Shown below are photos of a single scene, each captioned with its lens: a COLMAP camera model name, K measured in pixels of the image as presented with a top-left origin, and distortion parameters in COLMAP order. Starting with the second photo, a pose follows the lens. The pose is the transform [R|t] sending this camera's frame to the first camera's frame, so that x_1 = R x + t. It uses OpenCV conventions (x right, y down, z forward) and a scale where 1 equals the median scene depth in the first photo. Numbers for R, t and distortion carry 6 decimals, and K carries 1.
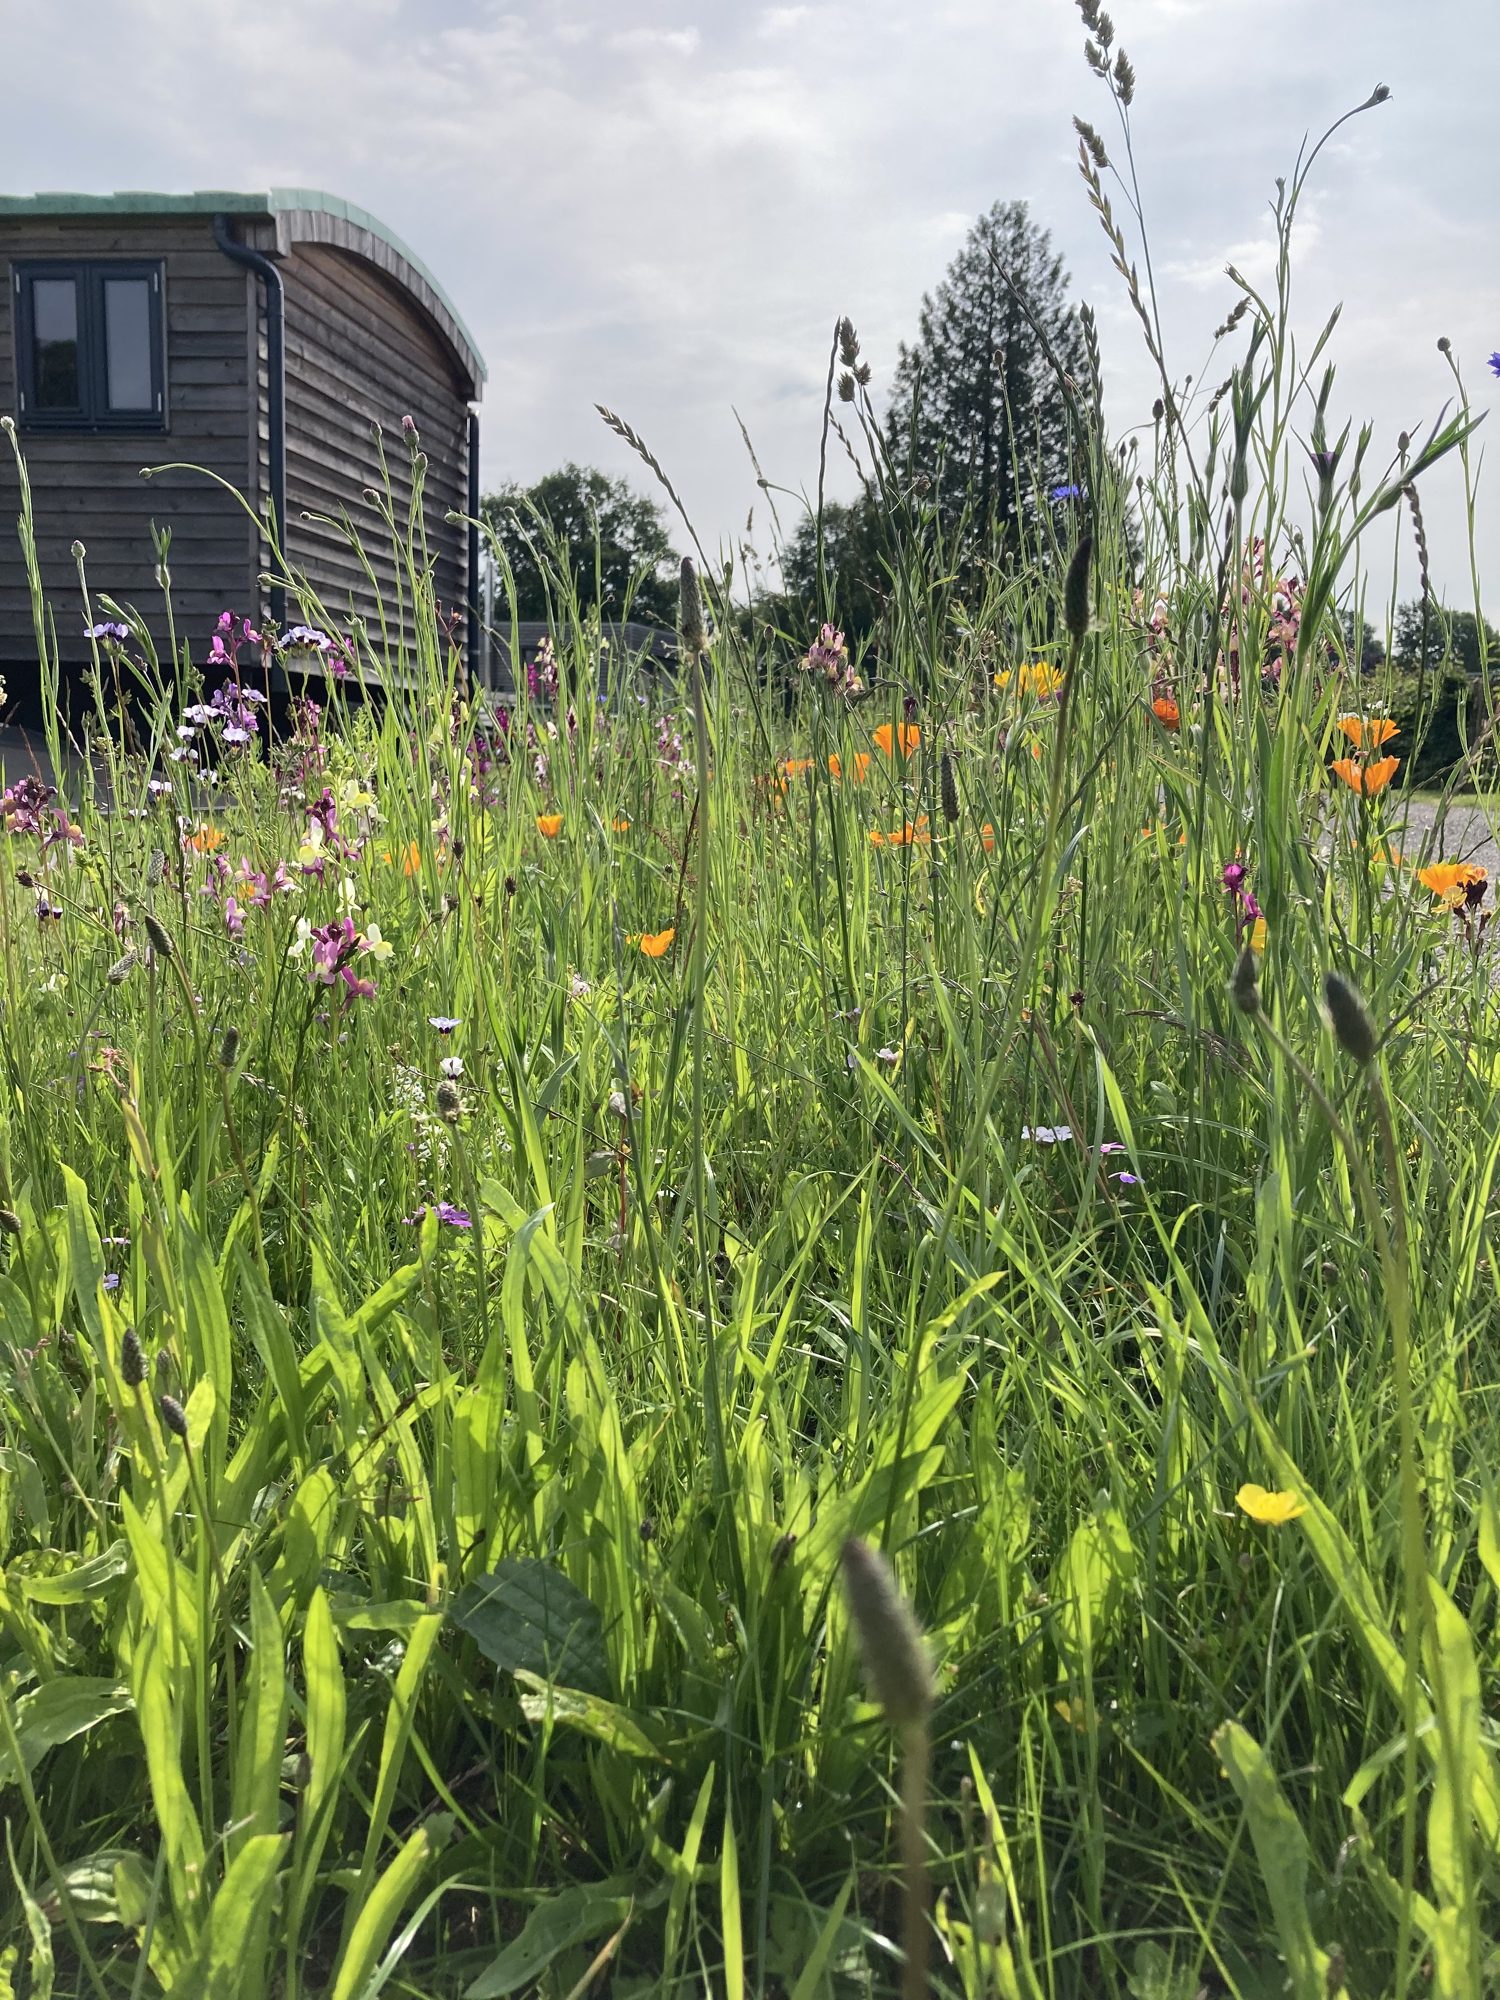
lens RADIAL K [[1520.6, 0, 750.9], [0, 1520.6, 999.1], [0, 0, 1]] dist [-0.009812, 0.001422]
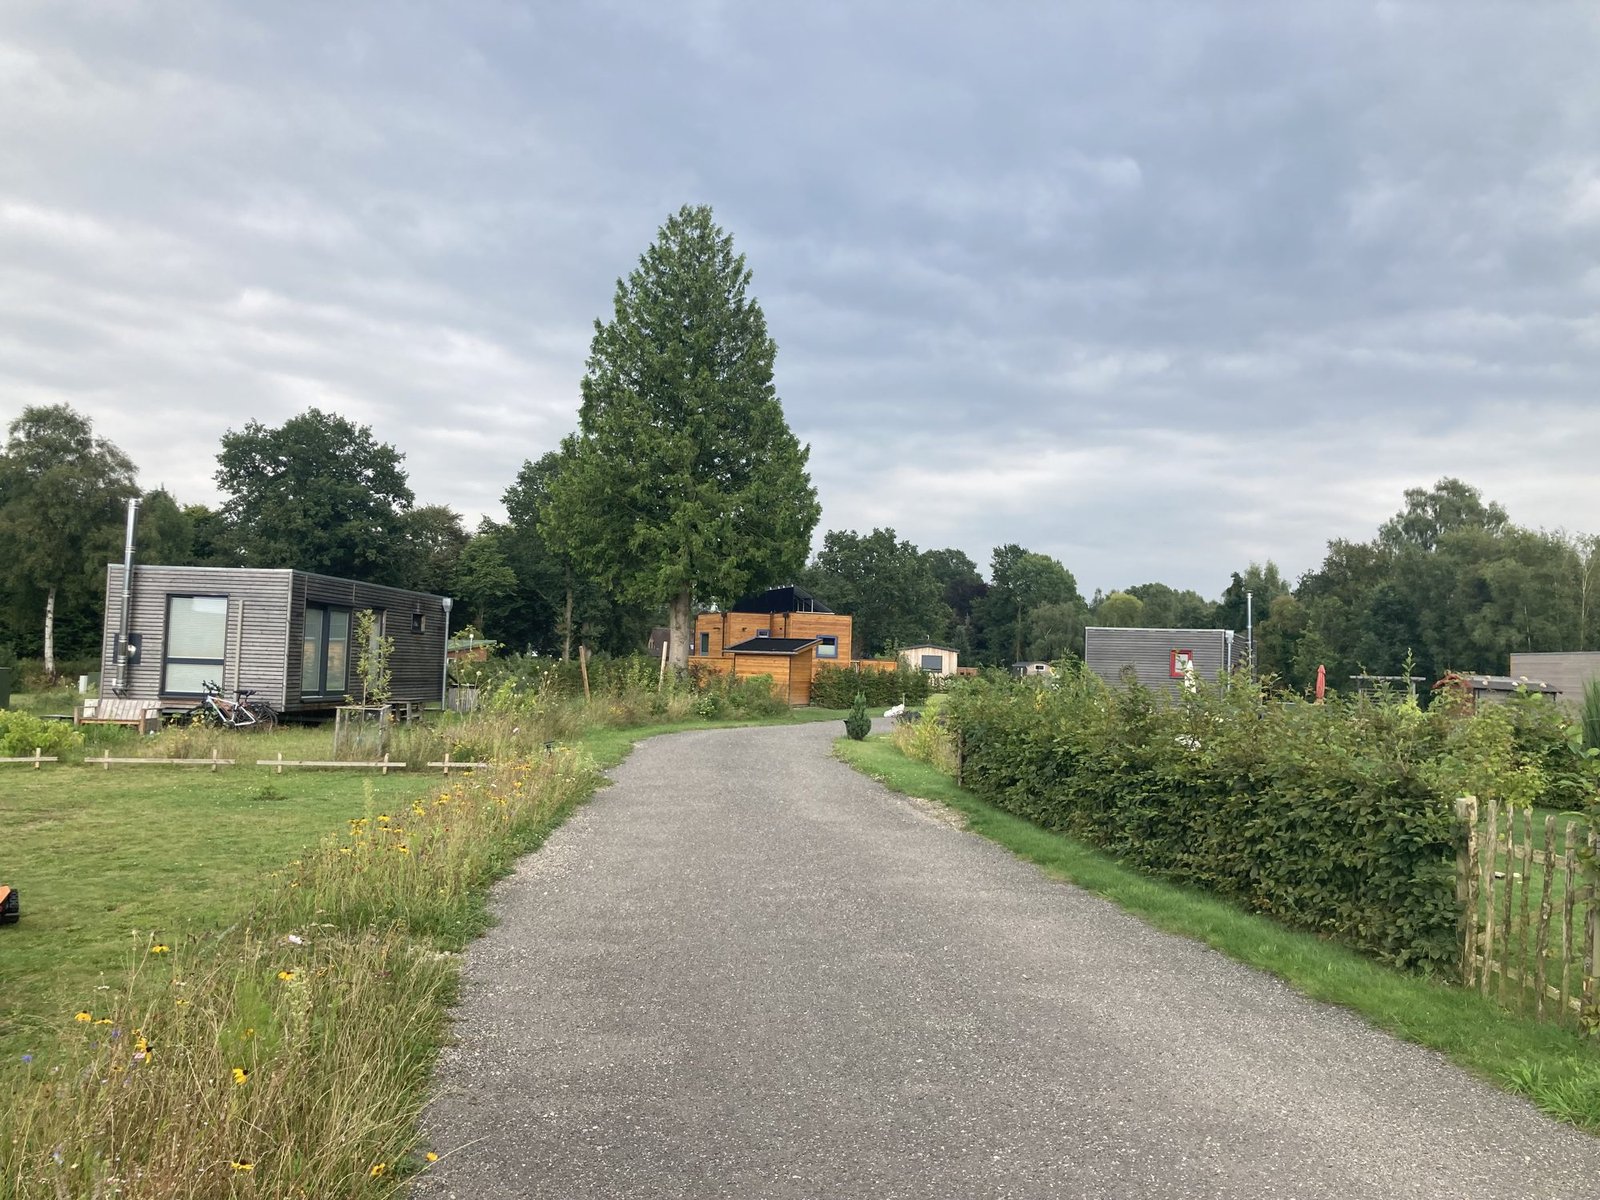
lens RADIAL K [[1216.5, 0, 795.1], [0, 1216.5, 599.2], [0, 0, 1]] dist [-0.009812, 0.001422]
pose [[0.969269, 0.012454, 0.245687, 0.026130], [0.036076, 0.980724, -0.192038, -0.070700], [-0.243343, 0.195000, 0.950137, 0.191971]]
